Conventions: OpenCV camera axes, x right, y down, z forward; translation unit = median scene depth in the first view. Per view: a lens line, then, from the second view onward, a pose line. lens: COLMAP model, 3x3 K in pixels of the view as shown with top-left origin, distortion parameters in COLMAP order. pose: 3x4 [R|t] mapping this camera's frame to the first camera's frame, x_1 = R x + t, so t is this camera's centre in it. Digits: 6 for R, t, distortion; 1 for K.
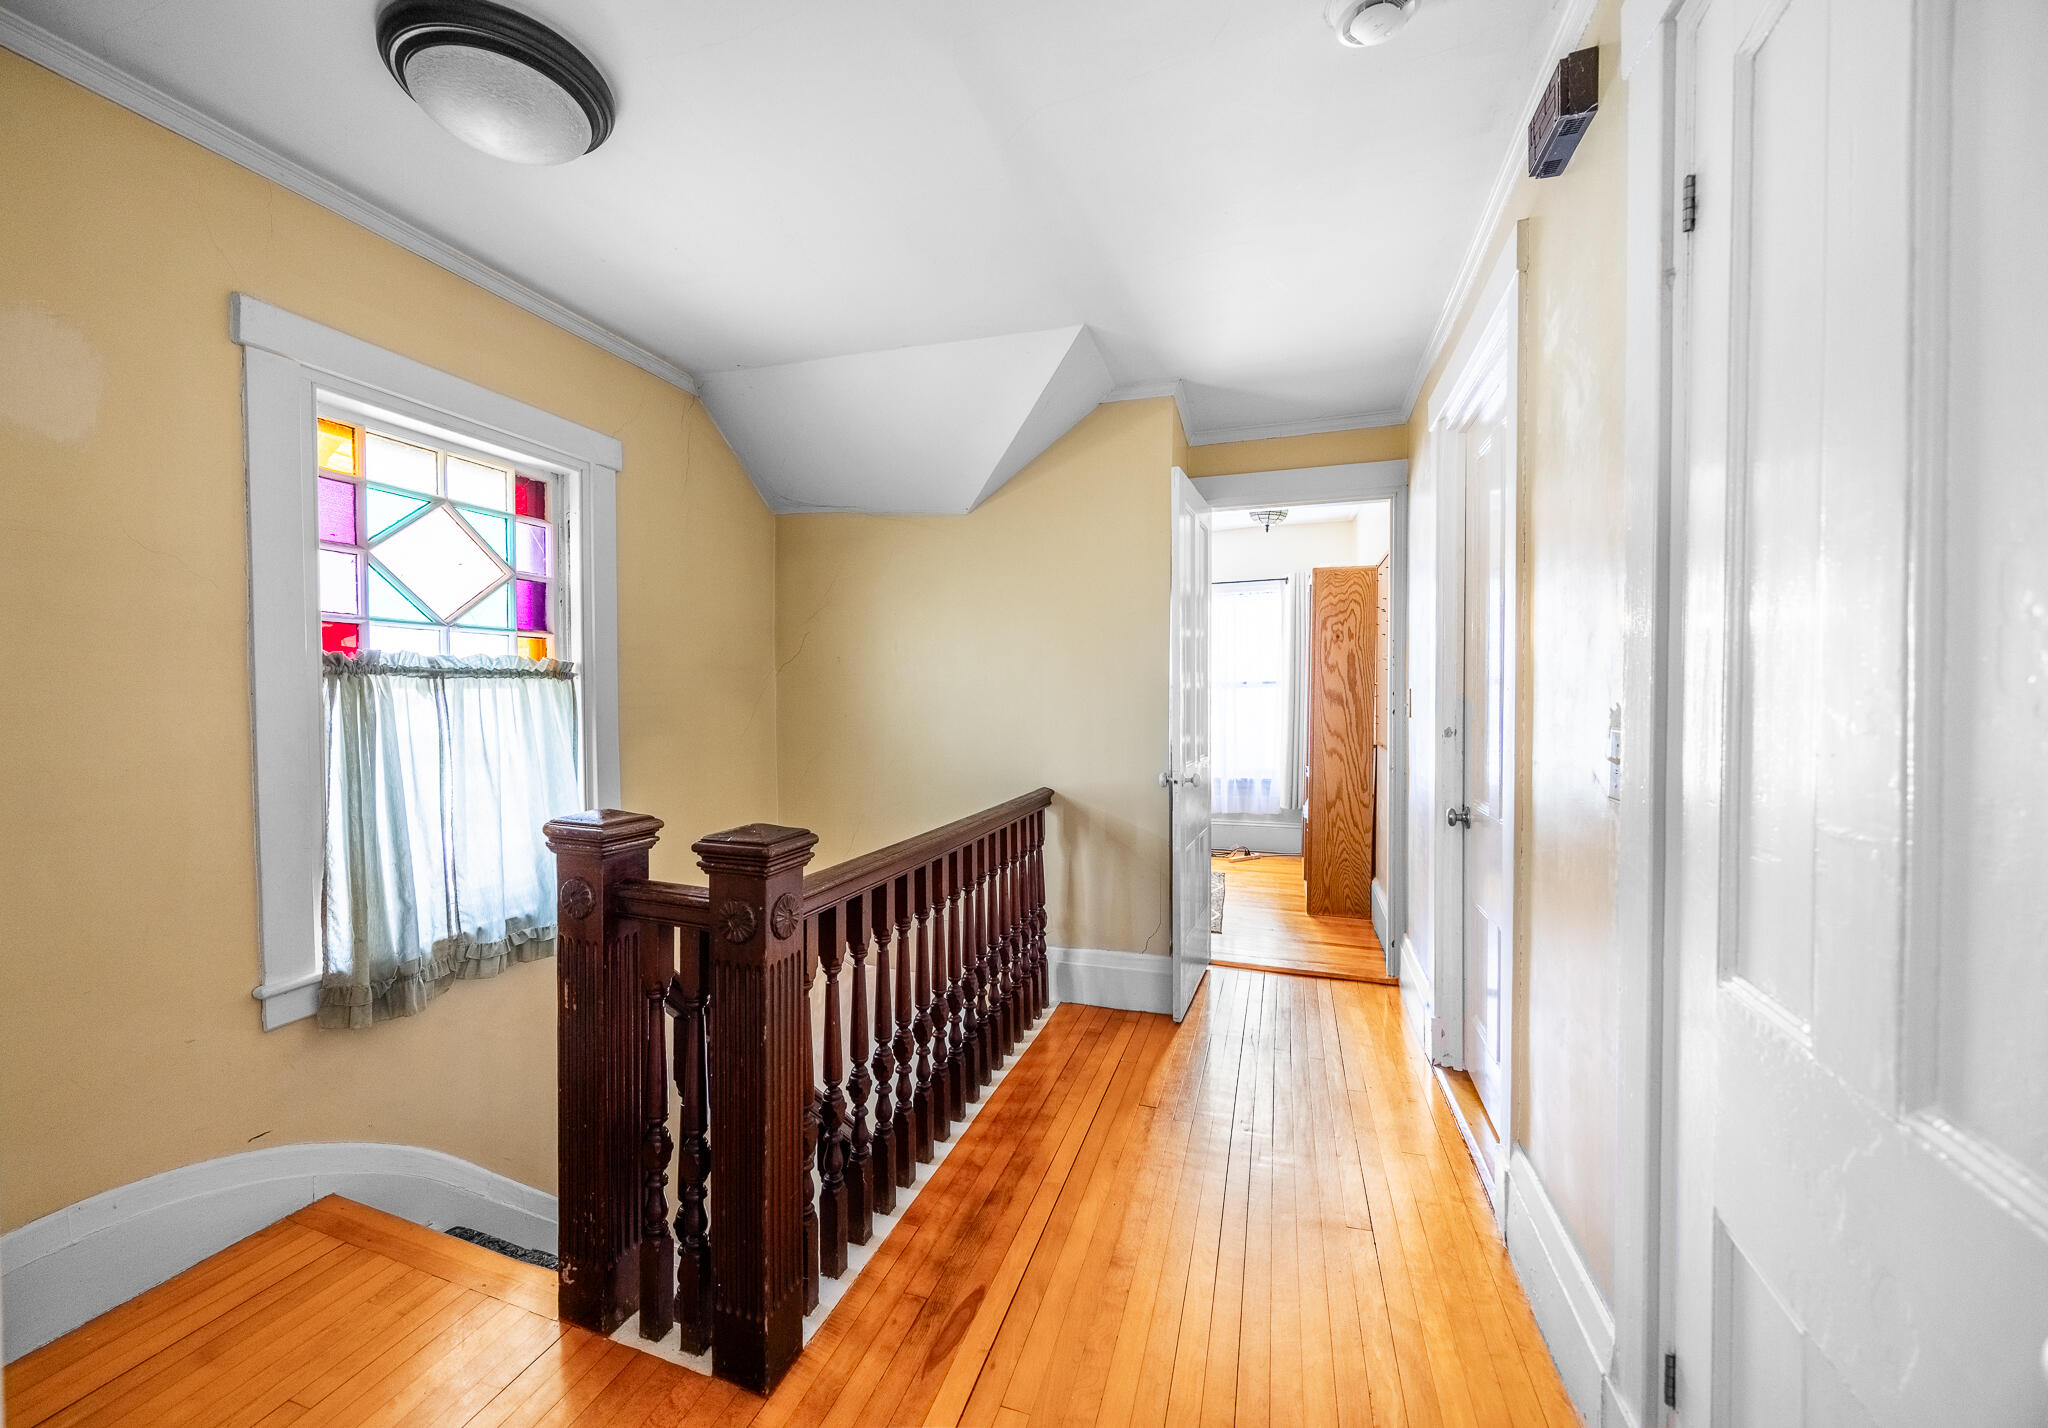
lens RADIAL K [[718.4, 0, 1024.0], [0, 718.4, 714.0], [0, 0, 1]] dist [-0.000005, -0.000001]
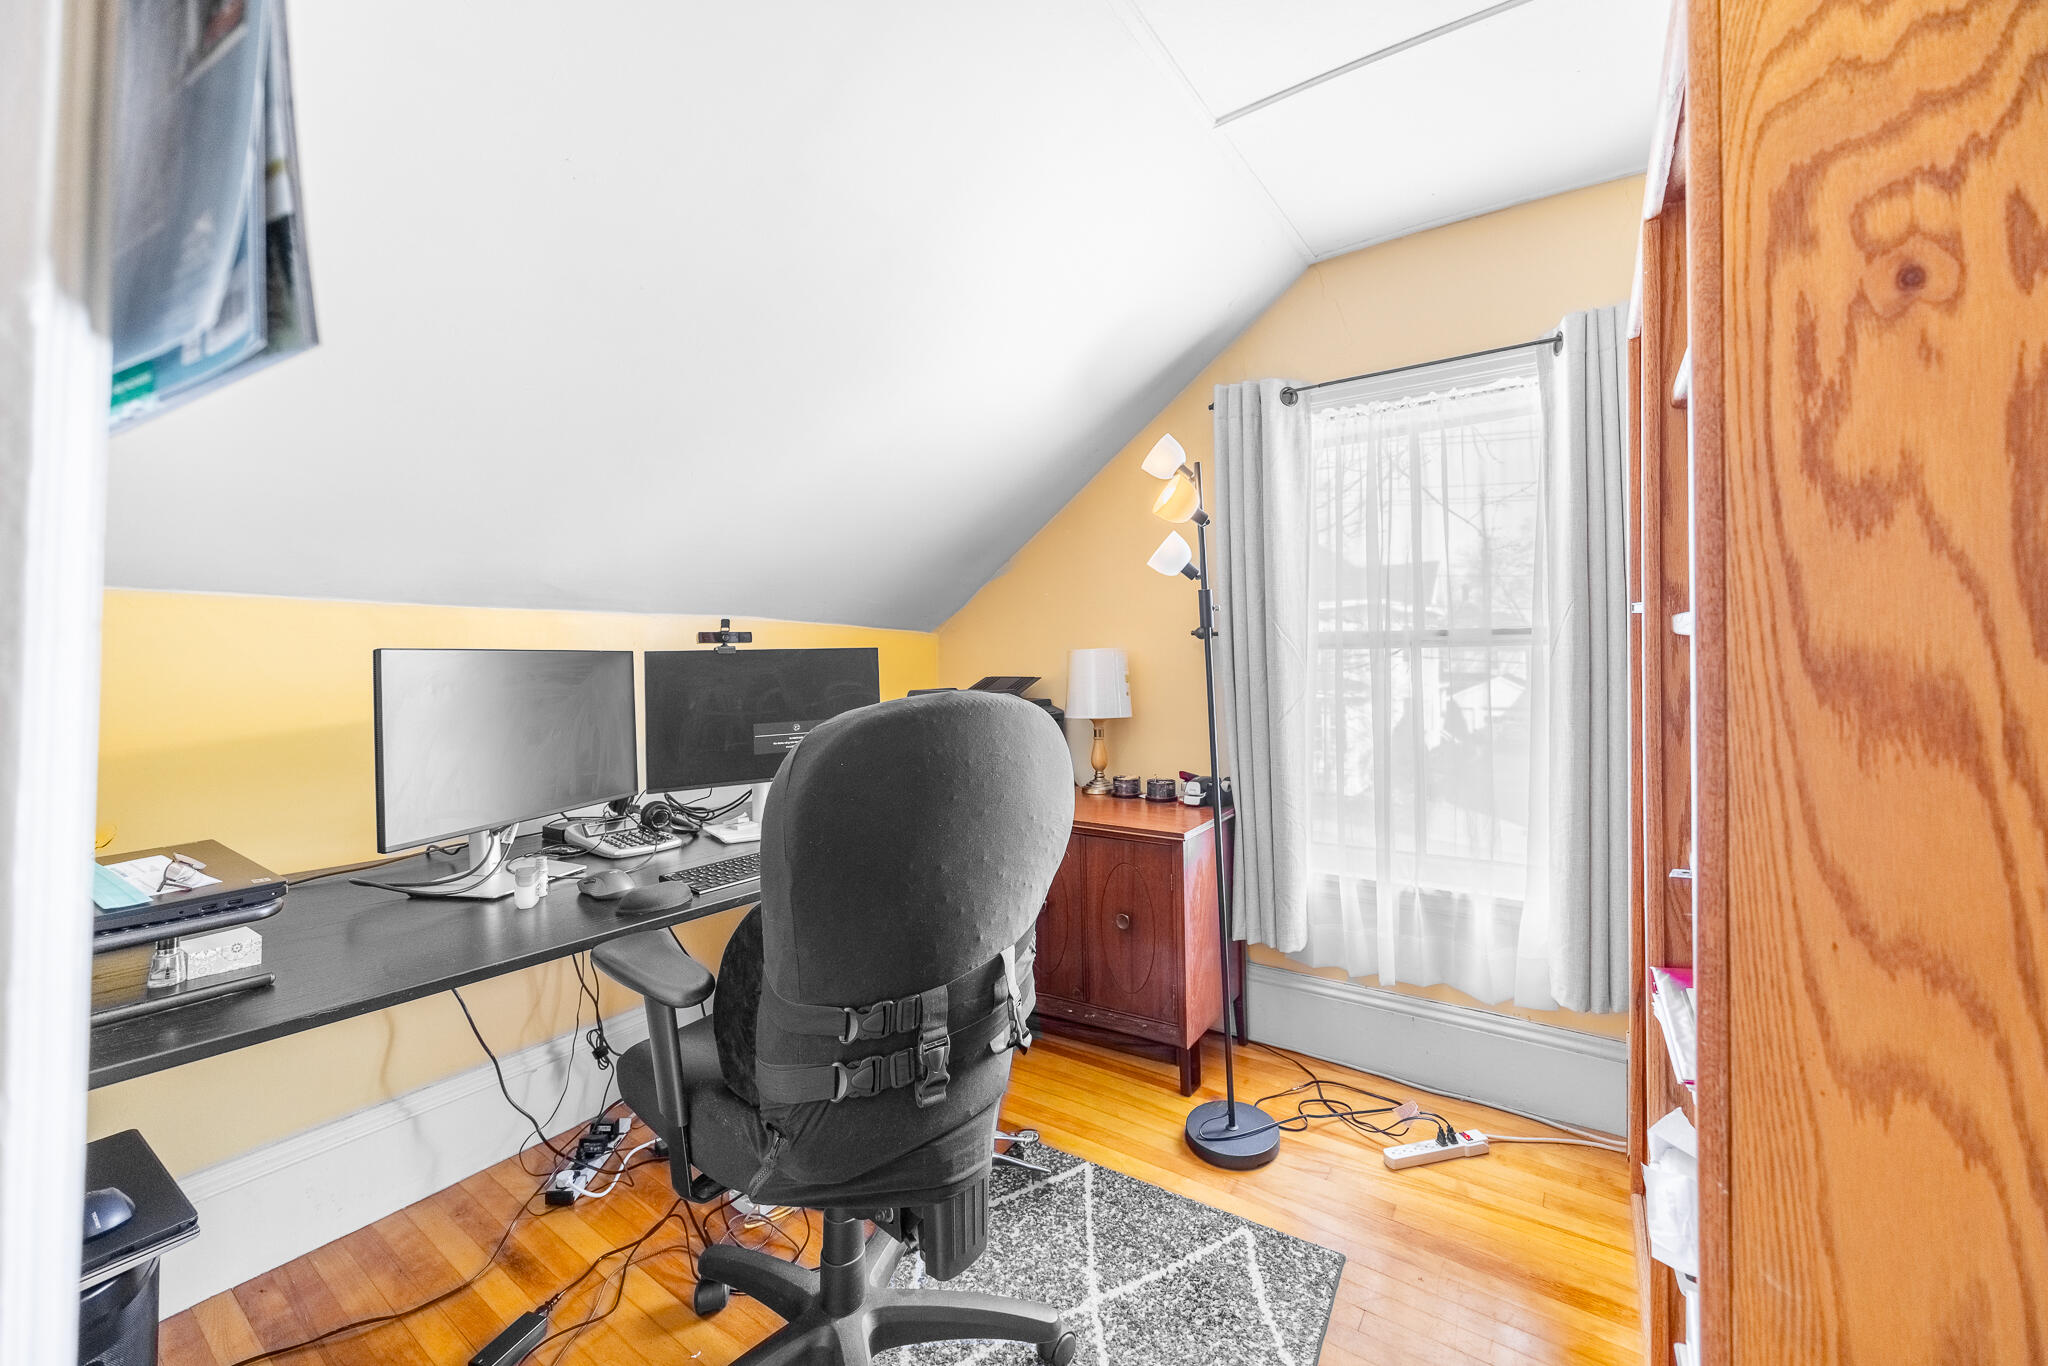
lens RADIAL K [[785.7, 0, 1030.0], [0, 785.7, 679.7], [0, 0, 1]] dist [0.001968, -0.000473]
pose [[0.964294, -0.021129, -0.263989, 0.211467], [0.017841, 0.999731, -0.014846, -0.019512], [0.264231, 0.009606, 0.964412, 0.553354]]
